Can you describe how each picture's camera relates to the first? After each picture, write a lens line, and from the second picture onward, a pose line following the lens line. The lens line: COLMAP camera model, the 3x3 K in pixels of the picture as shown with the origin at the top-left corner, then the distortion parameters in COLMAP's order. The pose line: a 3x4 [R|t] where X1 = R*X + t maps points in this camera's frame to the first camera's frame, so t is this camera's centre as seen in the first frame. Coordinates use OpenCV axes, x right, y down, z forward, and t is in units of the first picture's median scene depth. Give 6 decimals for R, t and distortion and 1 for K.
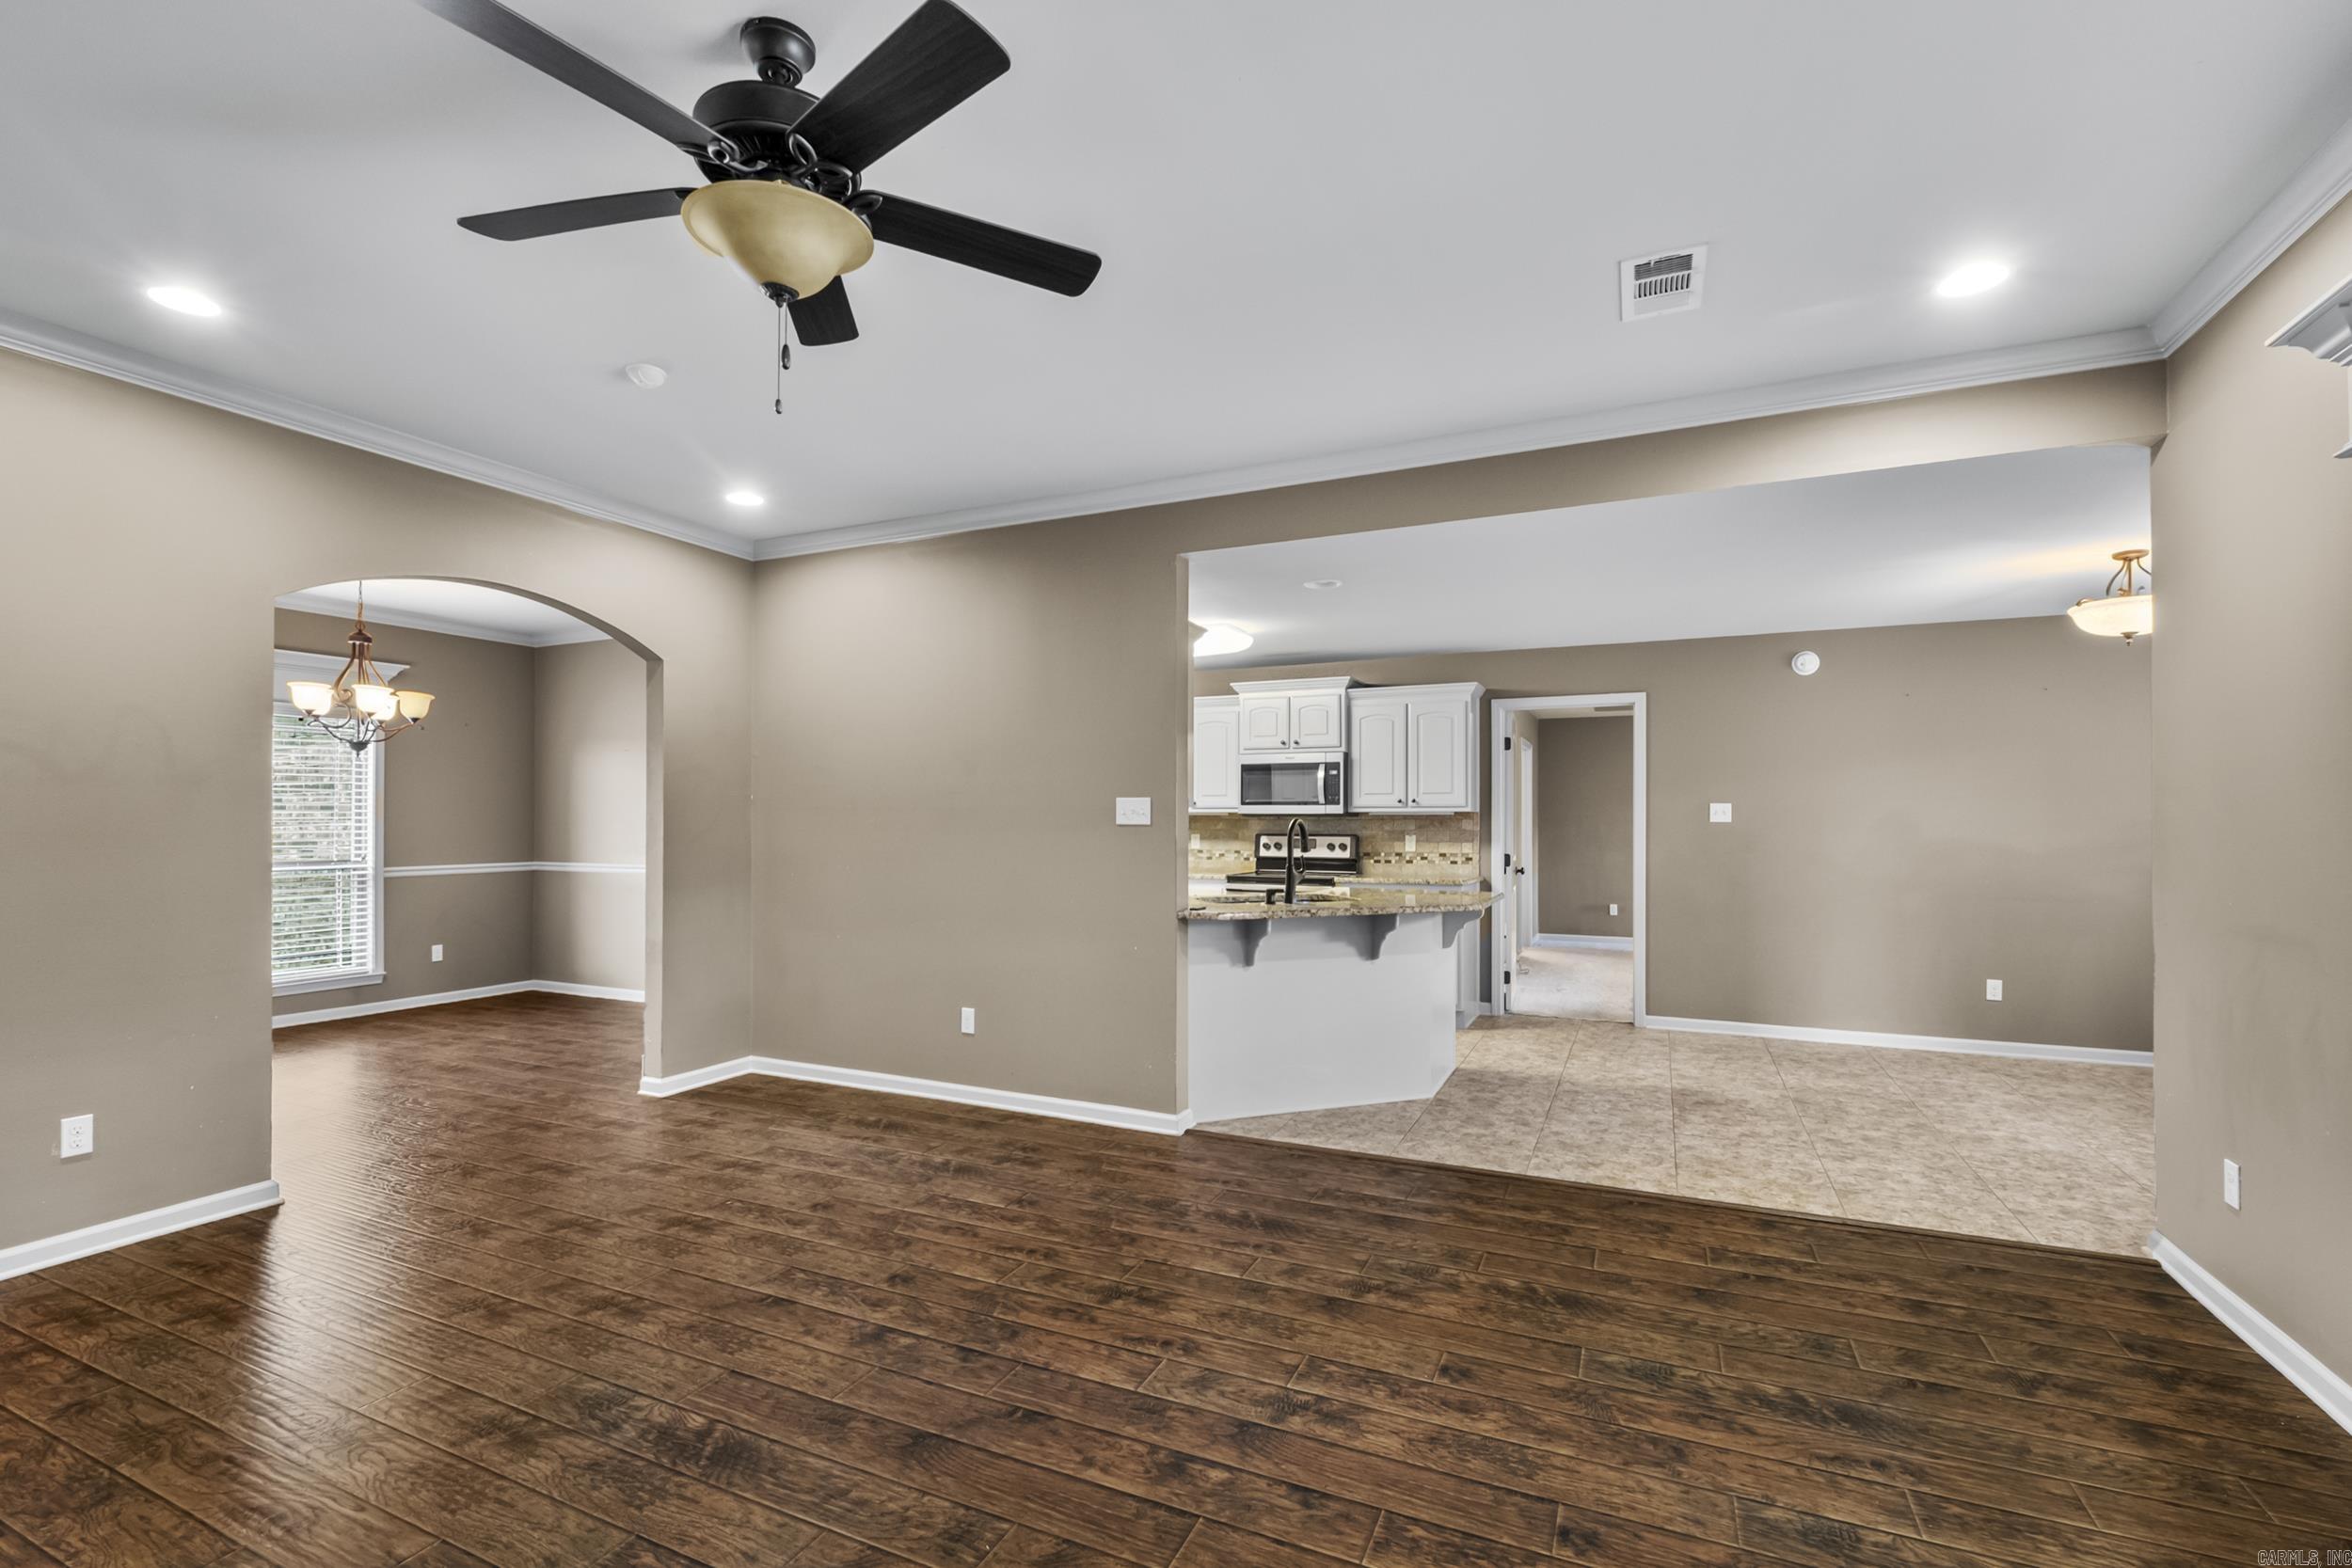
lens RADIAL K [[1041.7, 0, 1165.0], [0, 1041.7, 783.8], [0, 0, 1]] dist [-0.006181, 0.000399]
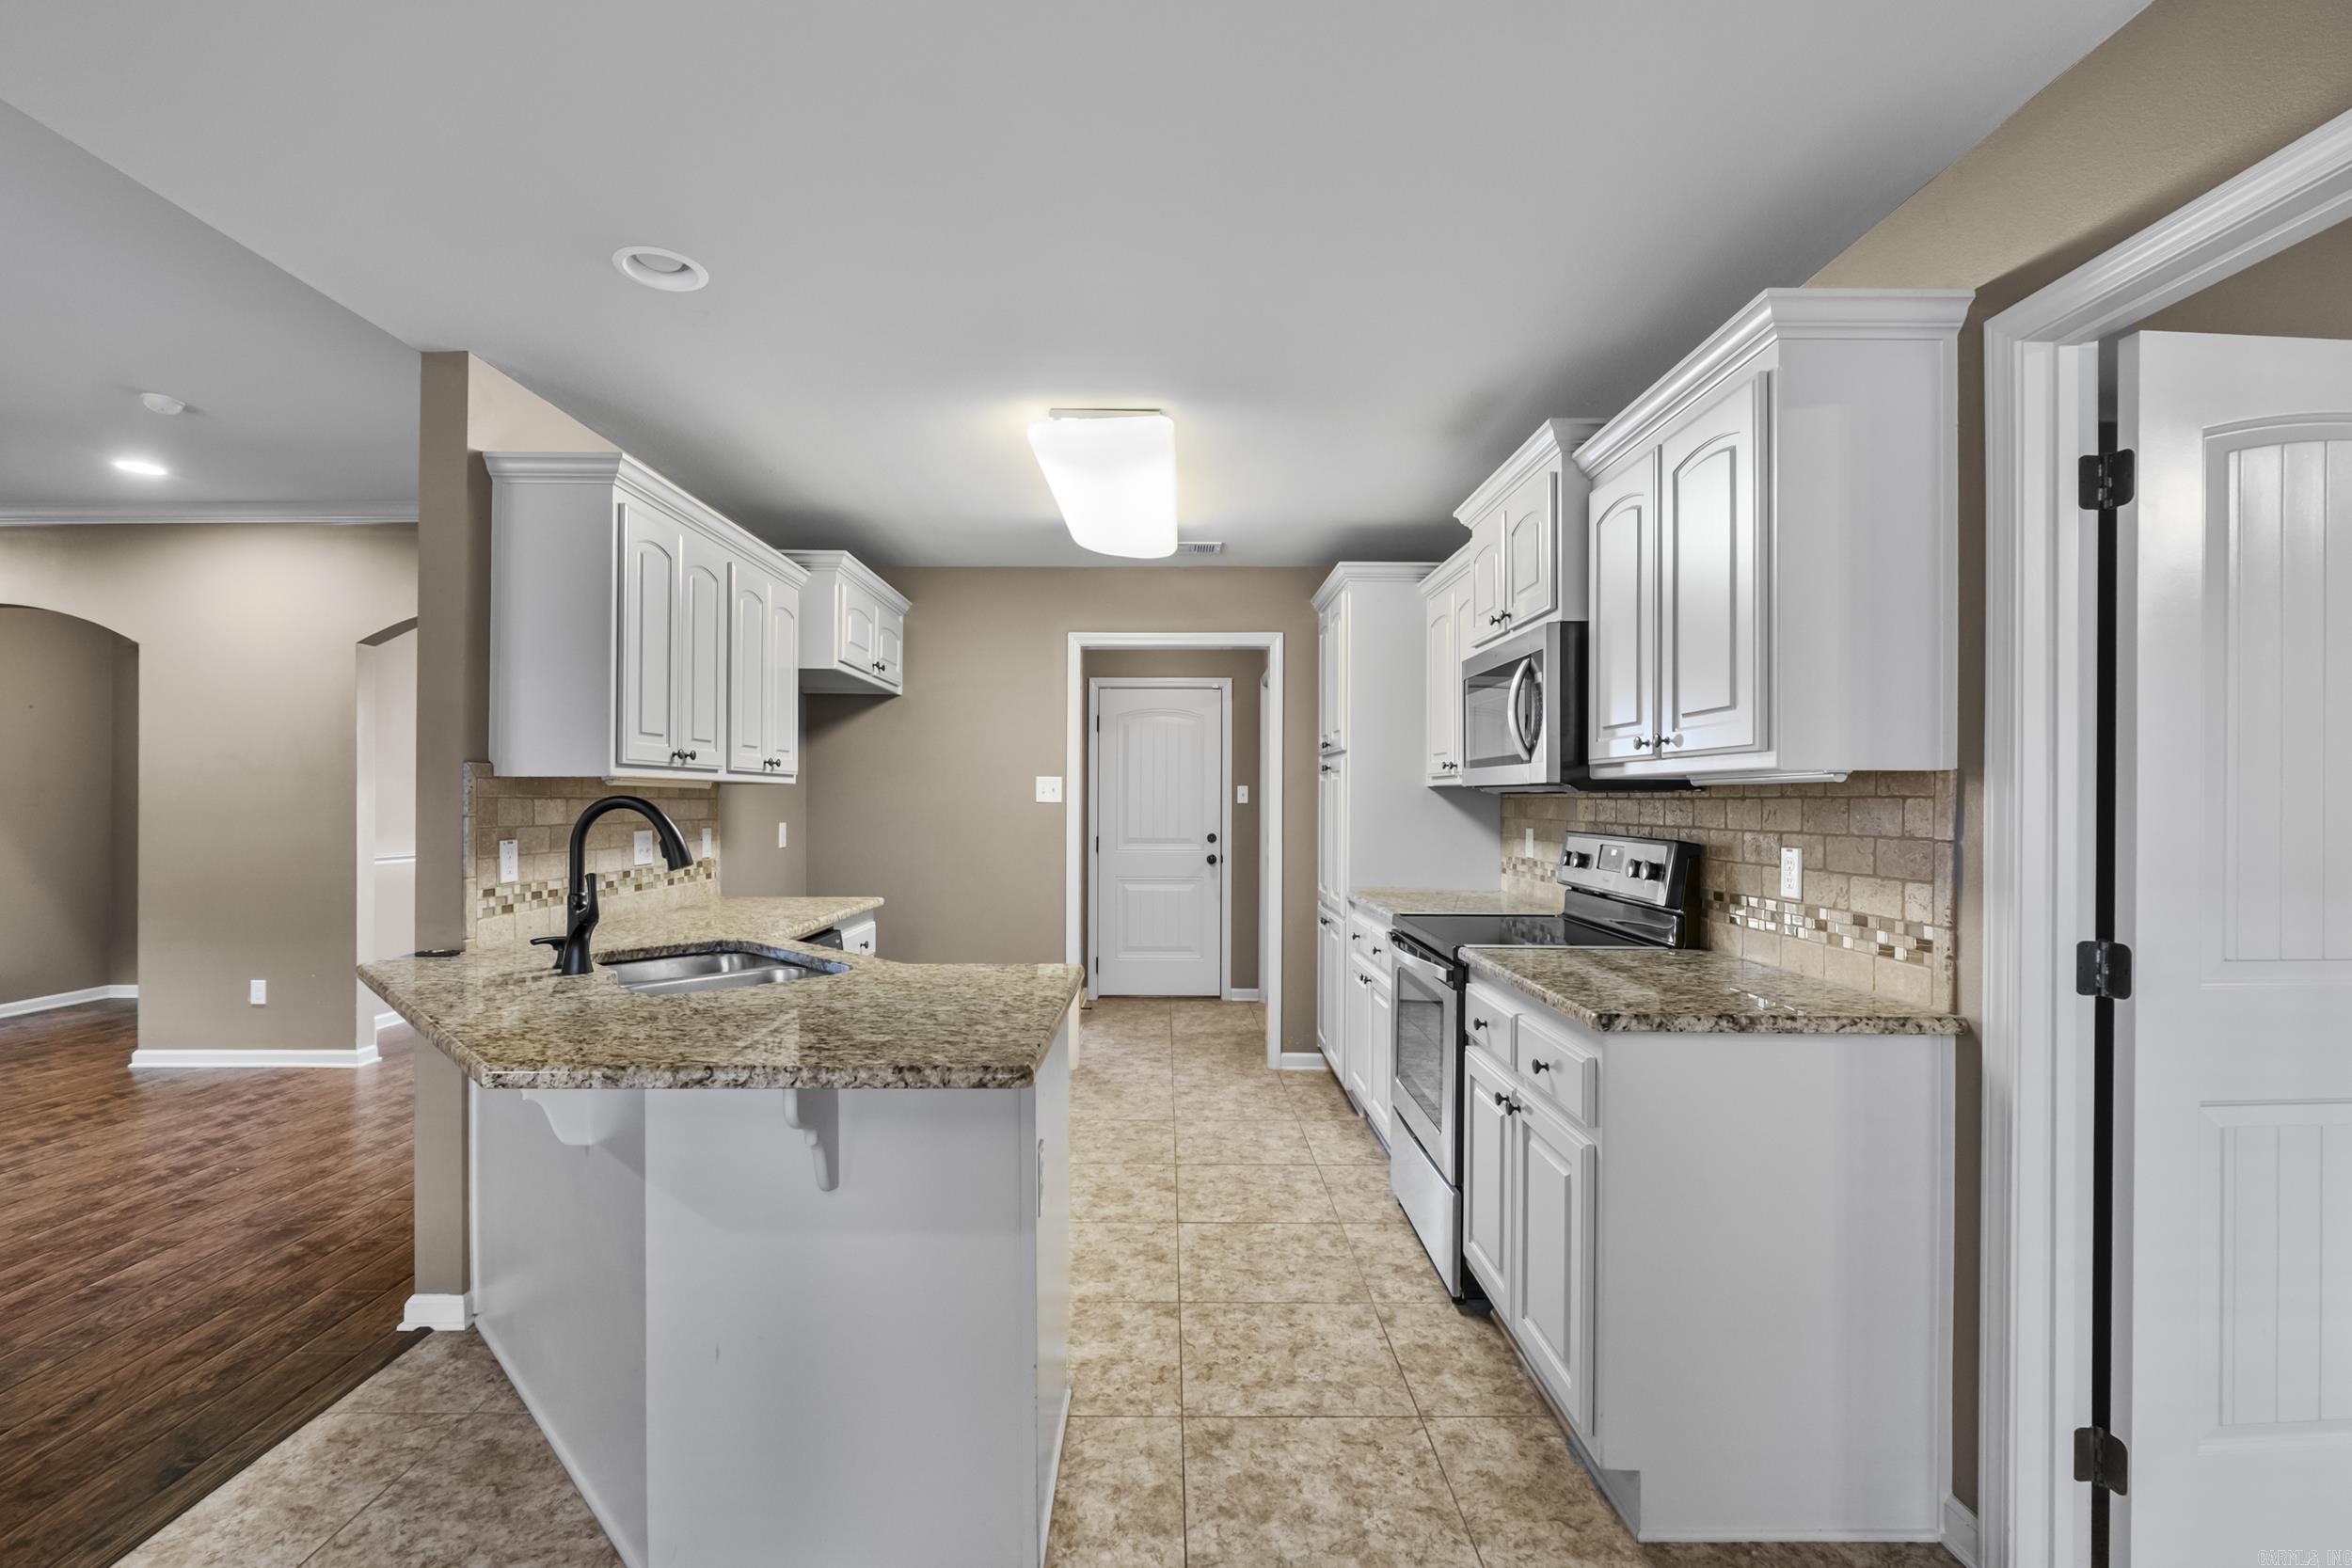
lens RADIAL K [[1041.7, 0, 1160.7], [0, 1041.7, 797.8], [0, 0, 1]] dist [-0.006181, 0.000399]
pose [[0.422782, -0.002749, -0.906227, 0.924392], [0.031343, 0.999441, 0.011591, 0.049916], [0.905689, -0.033304, 0.422632, 1.439896]]
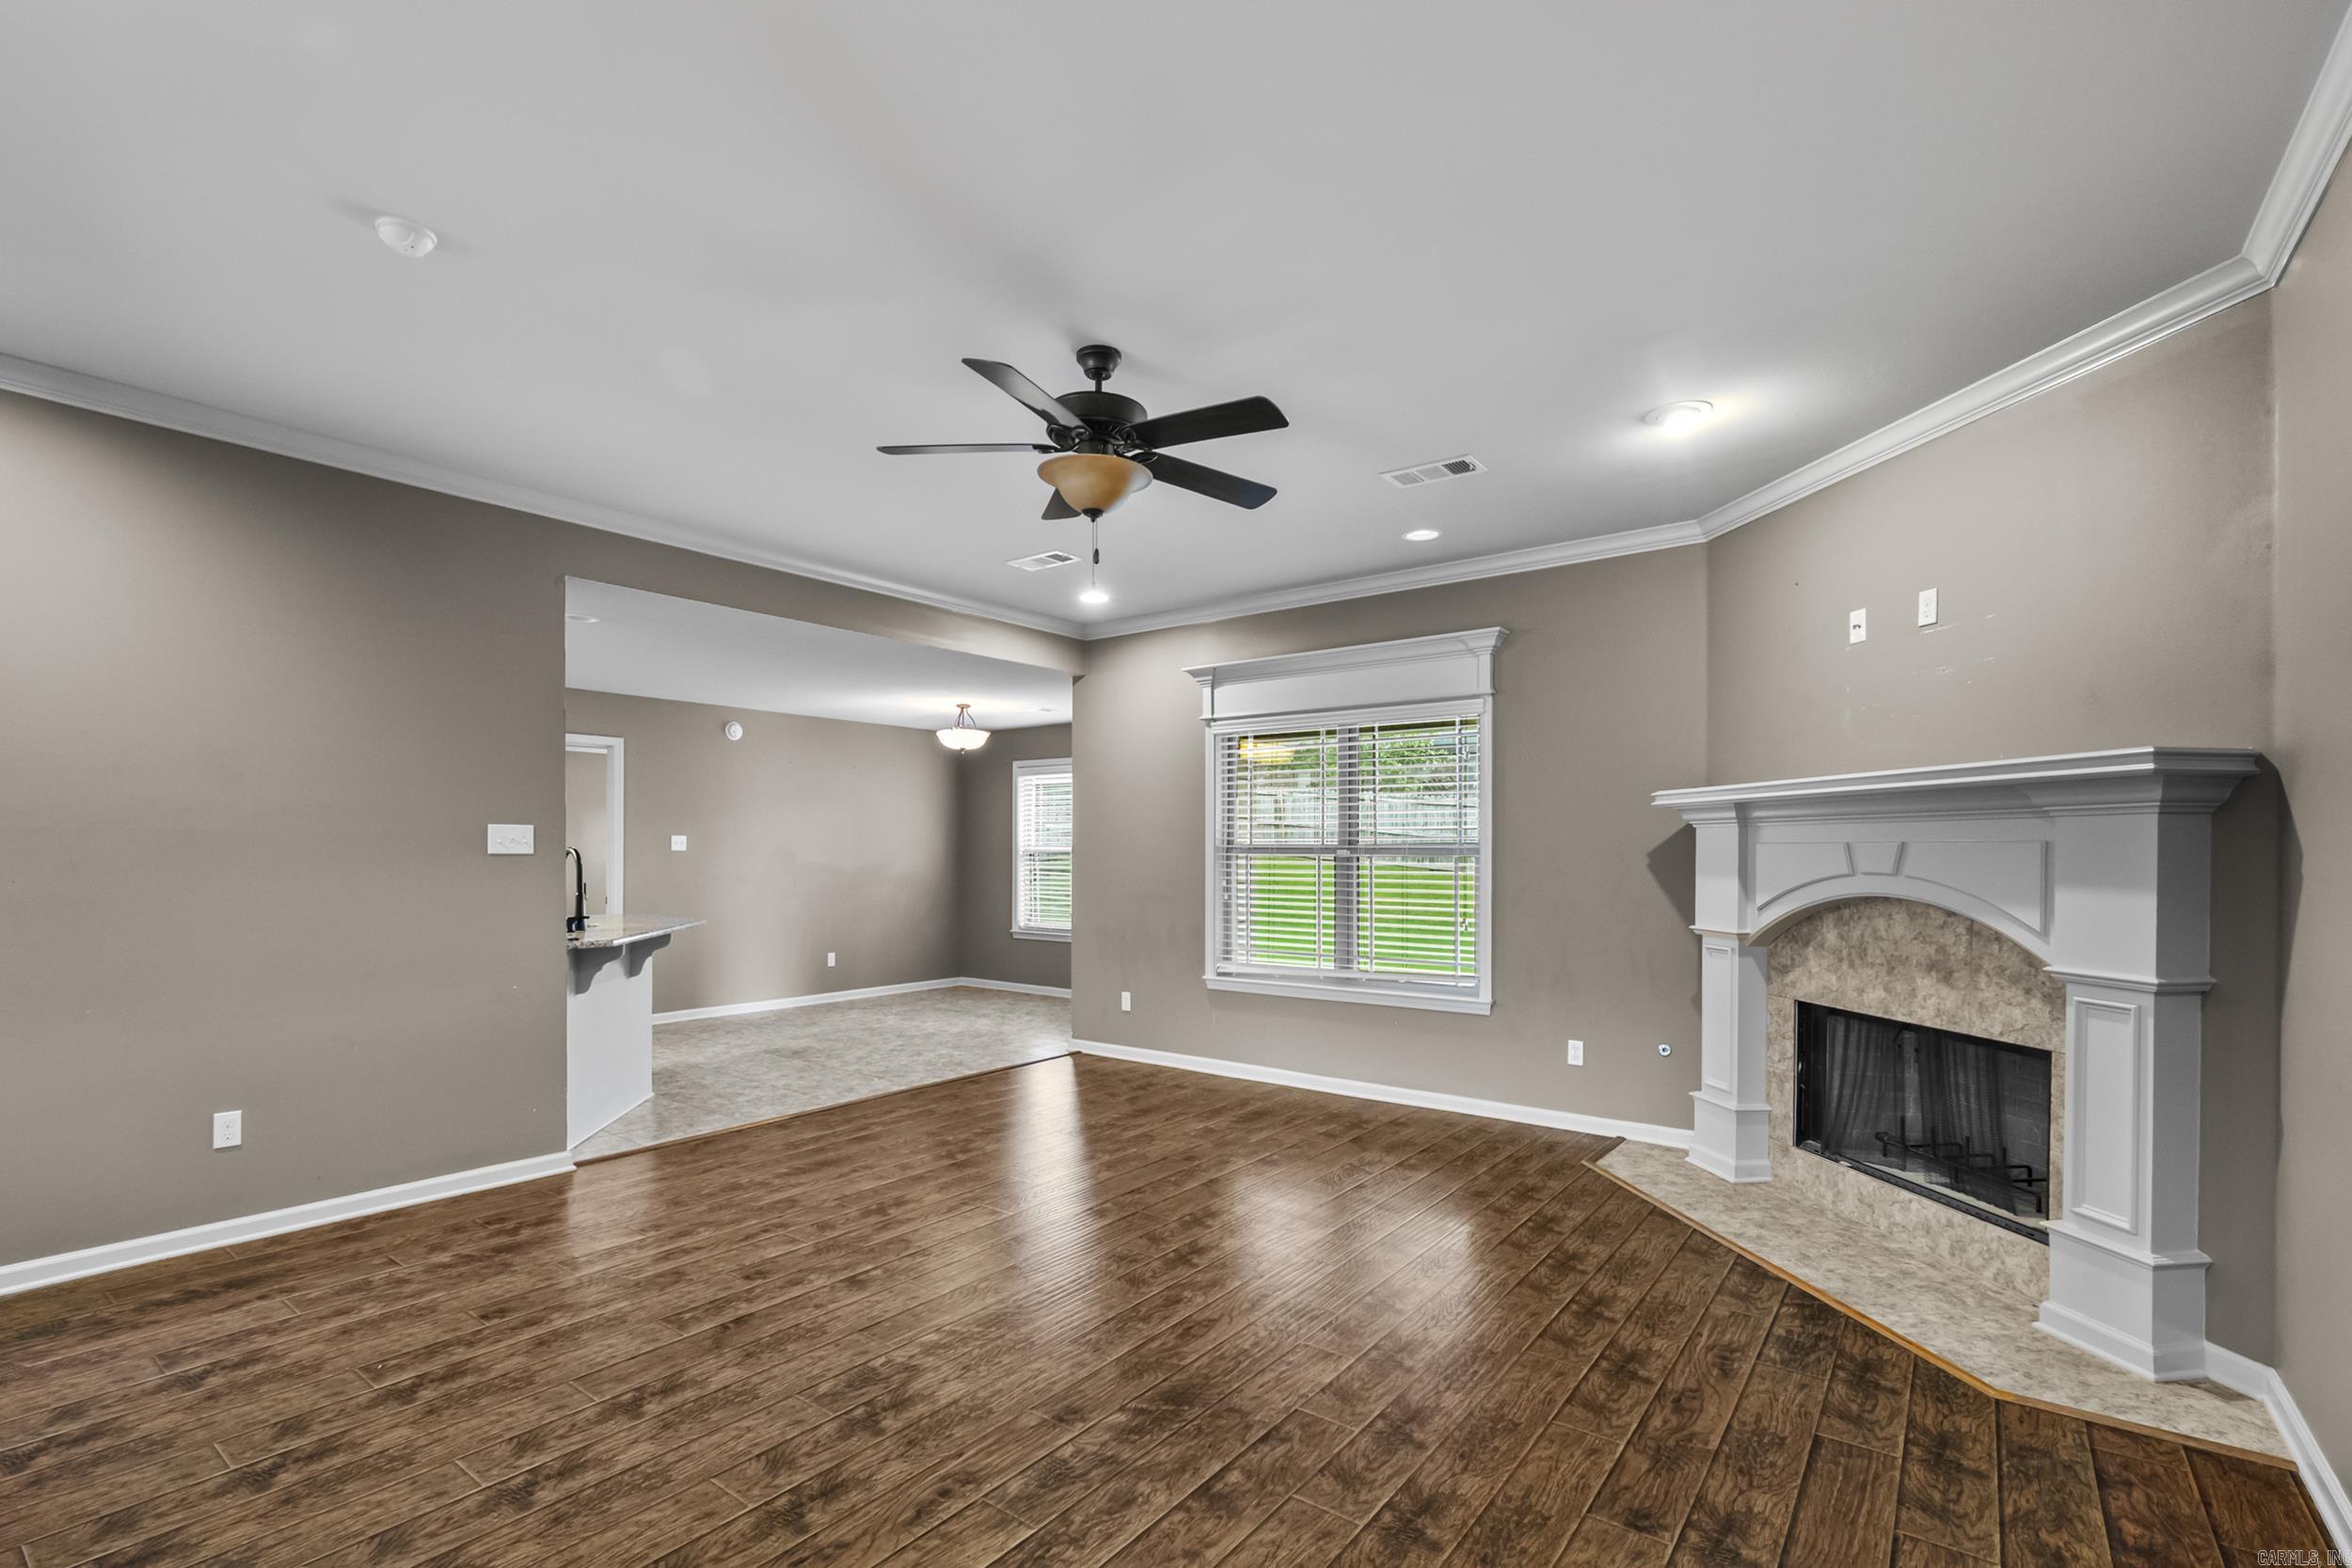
lens RADIAL K [[1041.7, 0, 1157.9], [0, 1041.7, 868.7], [0, 0, 1]] dist [-0.006181, 0.000399]
pose [[0.221656, -0.016652, 0.974983, -1.025661], [-0.034433, 0.999097, 0.024892, 0.011730], [-0.974517, -0.039089, 0.220883, 0.315689]]
